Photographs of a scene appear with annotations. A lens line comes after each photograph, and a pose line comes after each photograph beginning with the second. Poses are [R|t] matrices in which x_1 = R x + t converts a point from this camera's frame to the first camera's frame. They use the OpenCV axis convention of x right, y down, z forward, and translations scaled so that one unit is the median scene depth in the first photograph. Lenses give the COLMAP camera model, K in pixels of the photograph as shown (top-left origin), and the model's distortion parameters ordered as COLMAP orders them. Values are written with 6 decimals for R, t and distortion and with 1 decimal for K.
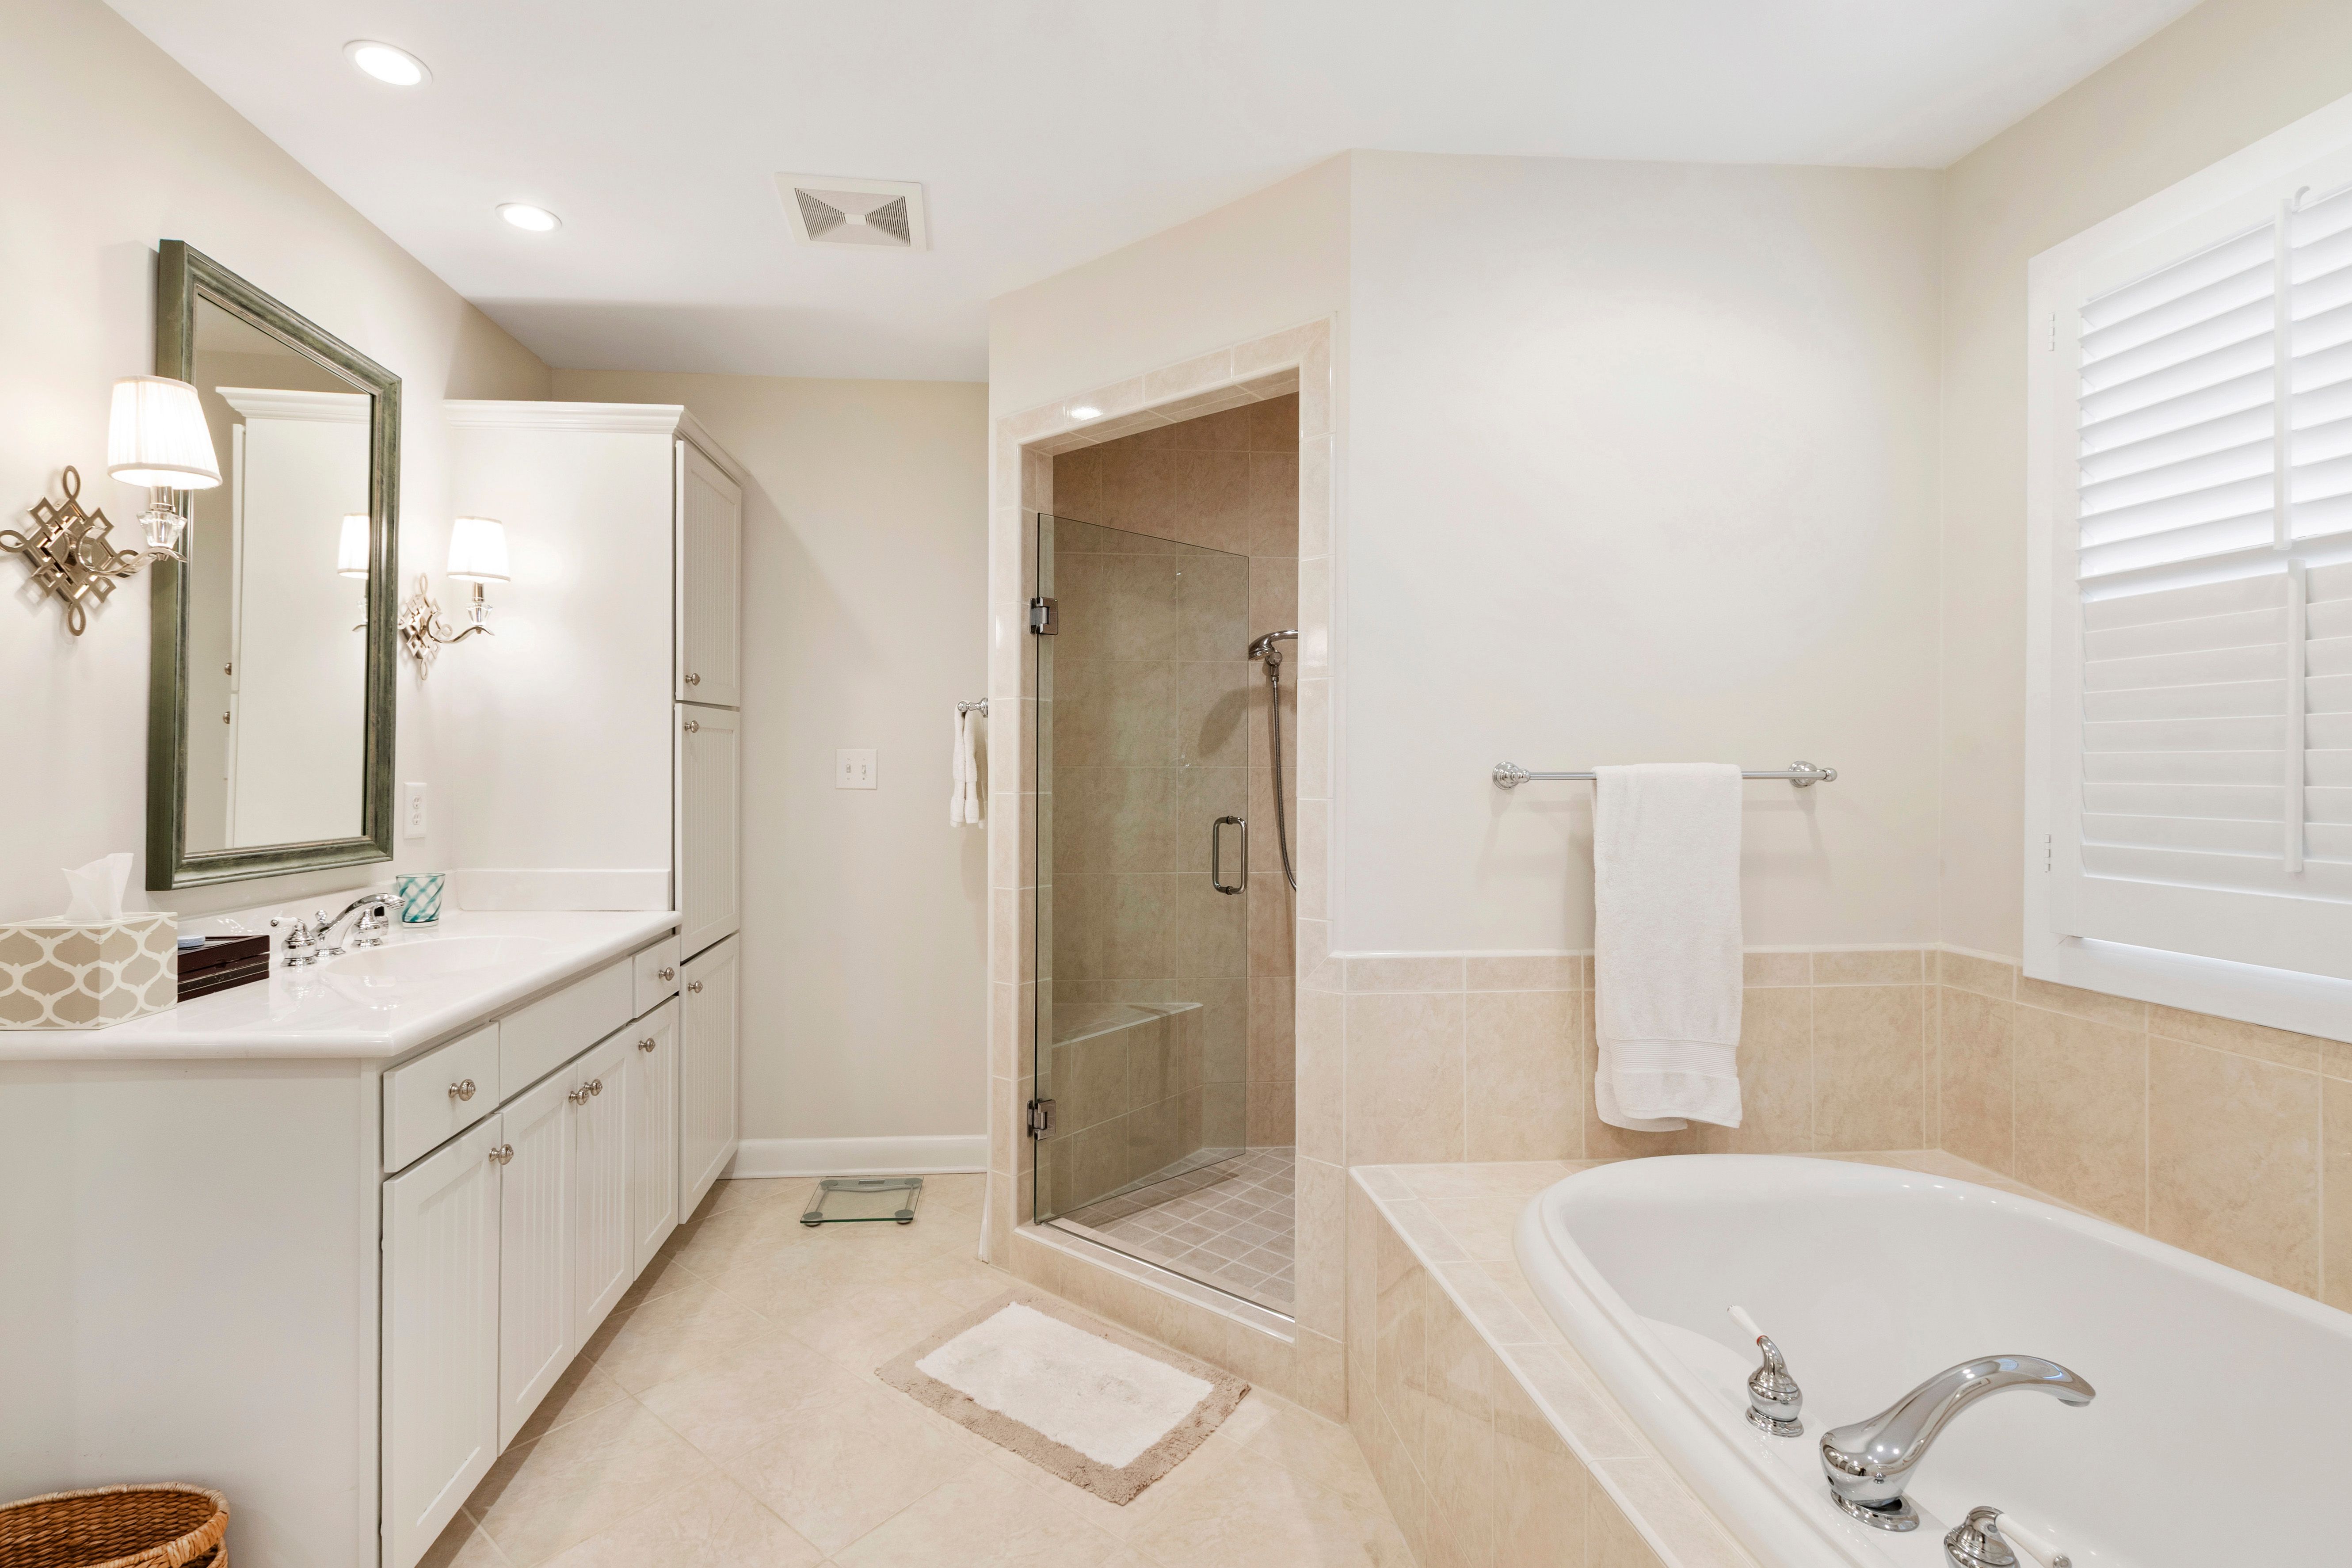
lens RADIAL K [[1033.2, 0, 1148.3], [0, 1033.2, 760.3], [0, 0, 1]] dist [0.003095, -0.000132]
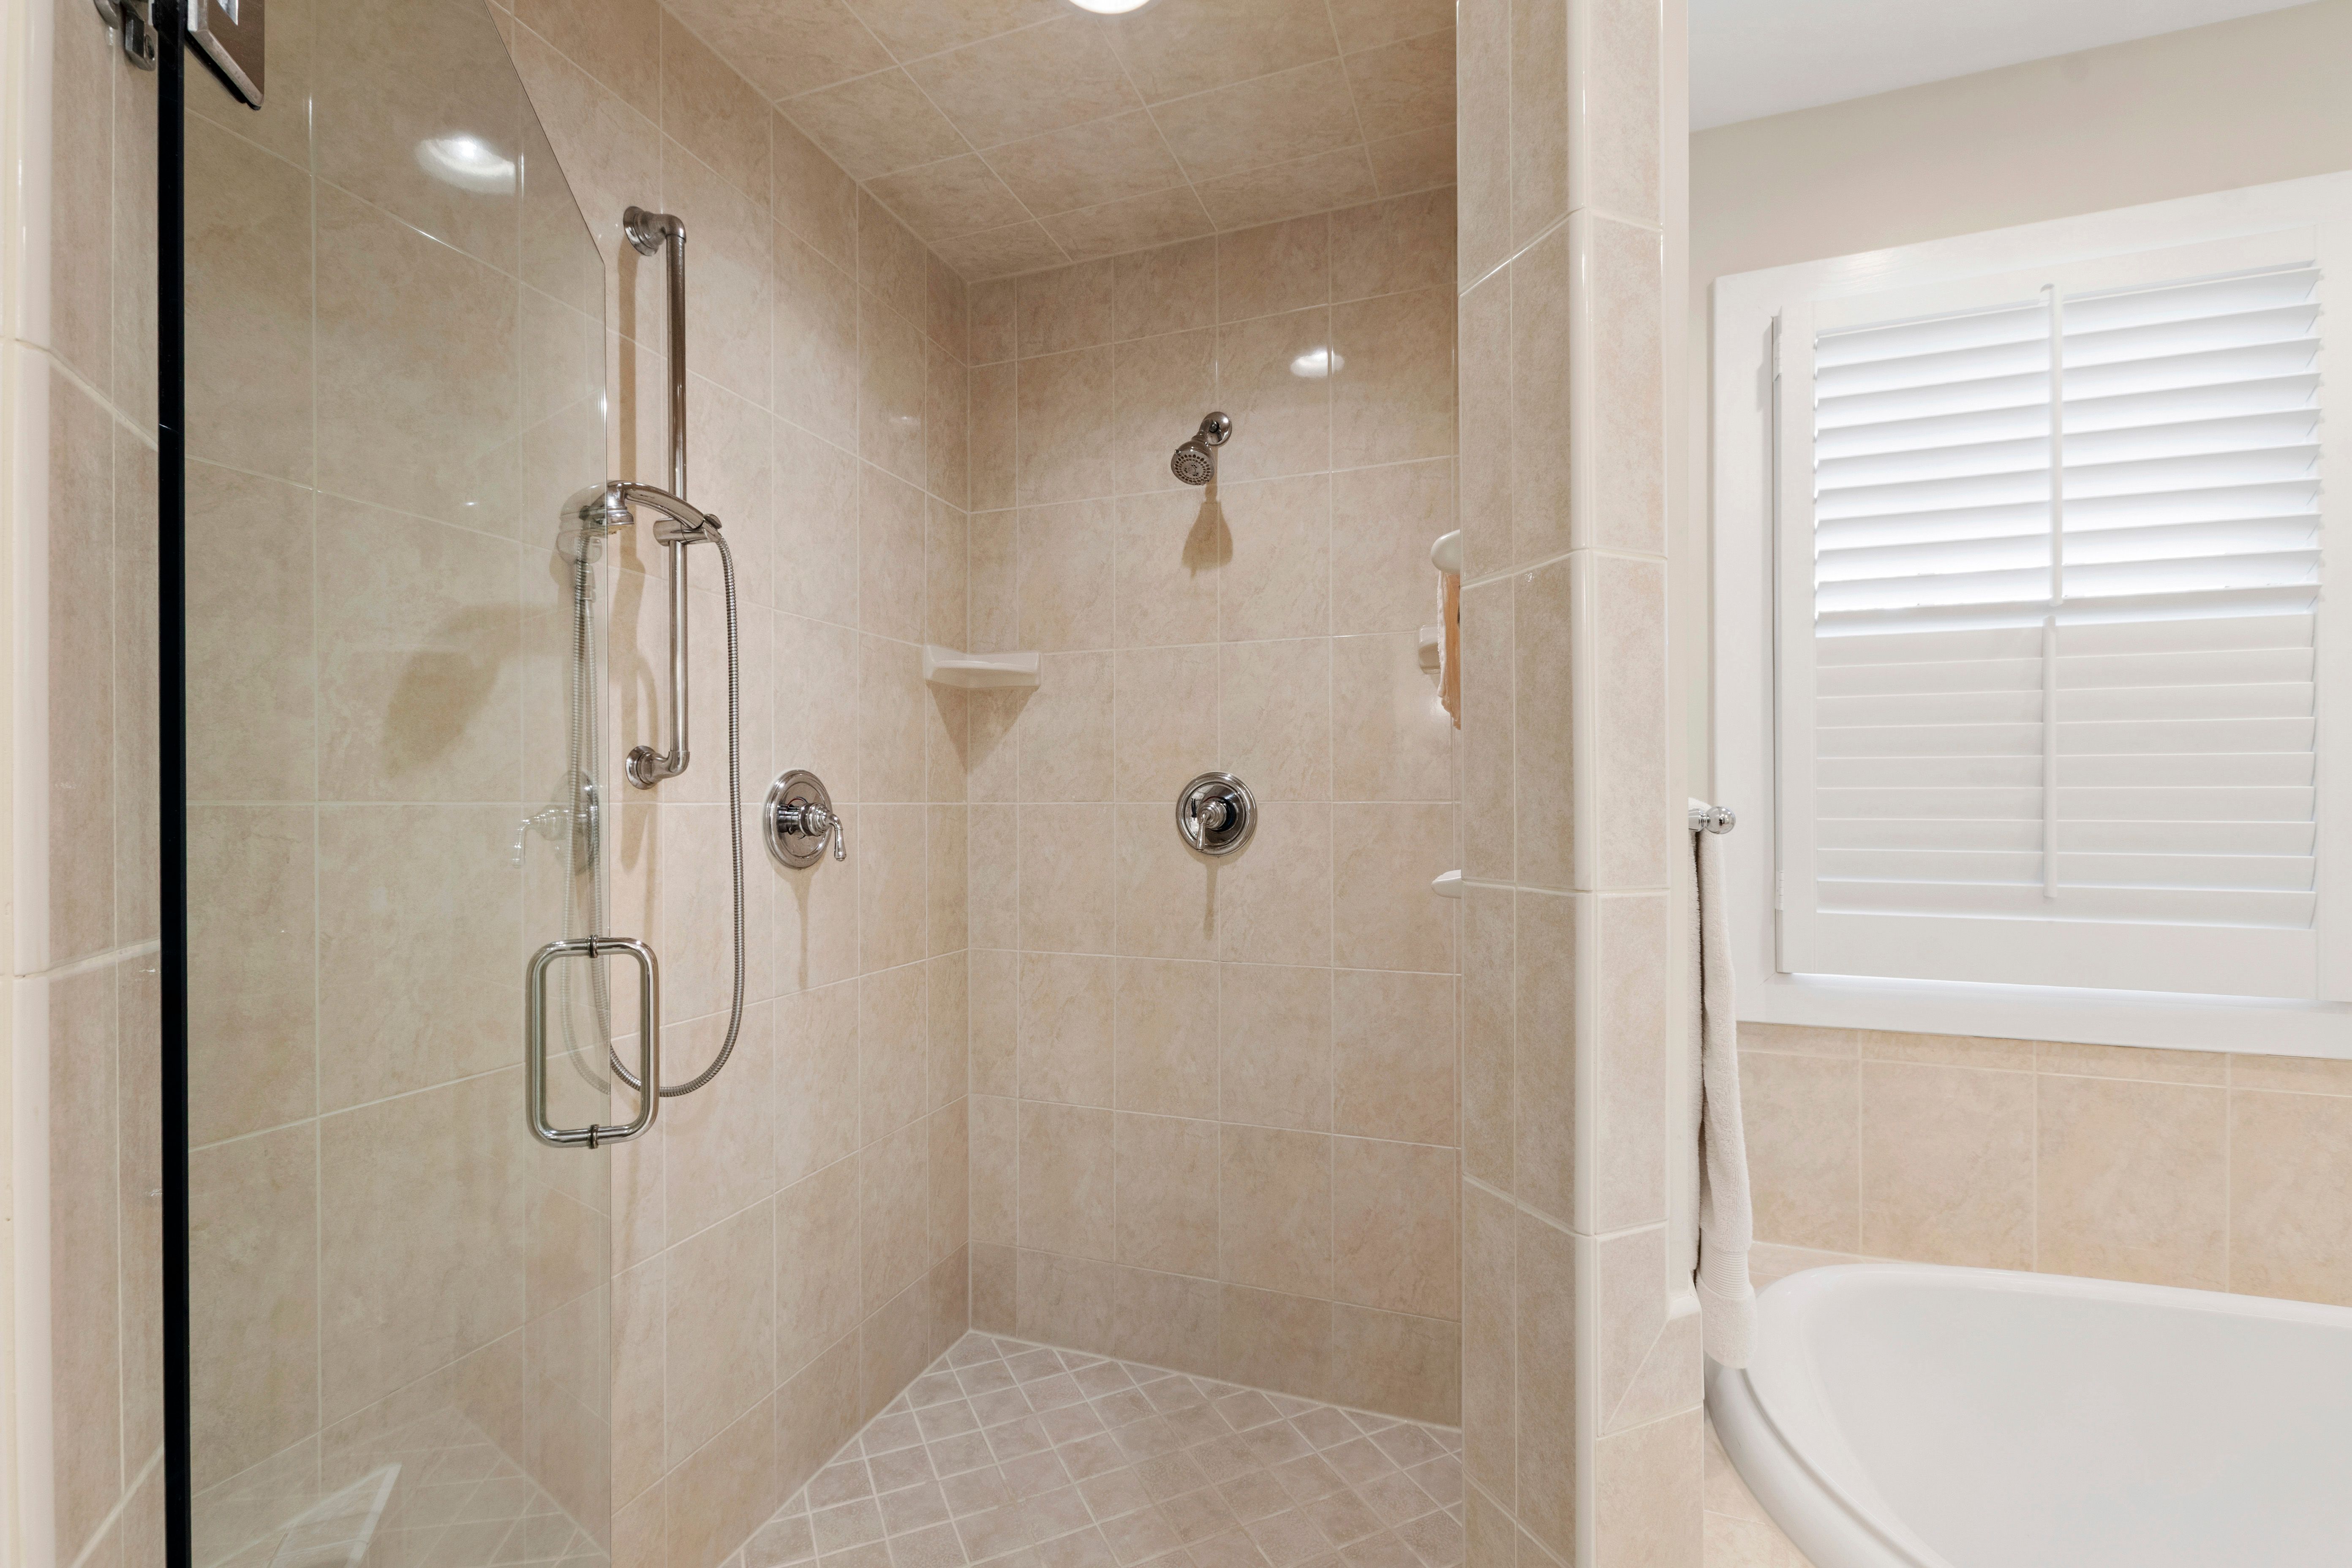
lens RADIAL K [[1017.8, 0, 1149.1], [0, 1017.8, 803.0], [0, 0, 1]] dist [0.009727, -0.000184]
pose [[0.462138, -0.001112, 0.886807, -0.291242], [-0.004760, 0.999982, 0.003735, 0.006505], [-0.886795, -0.005947, 0.462124, 1.234054]]
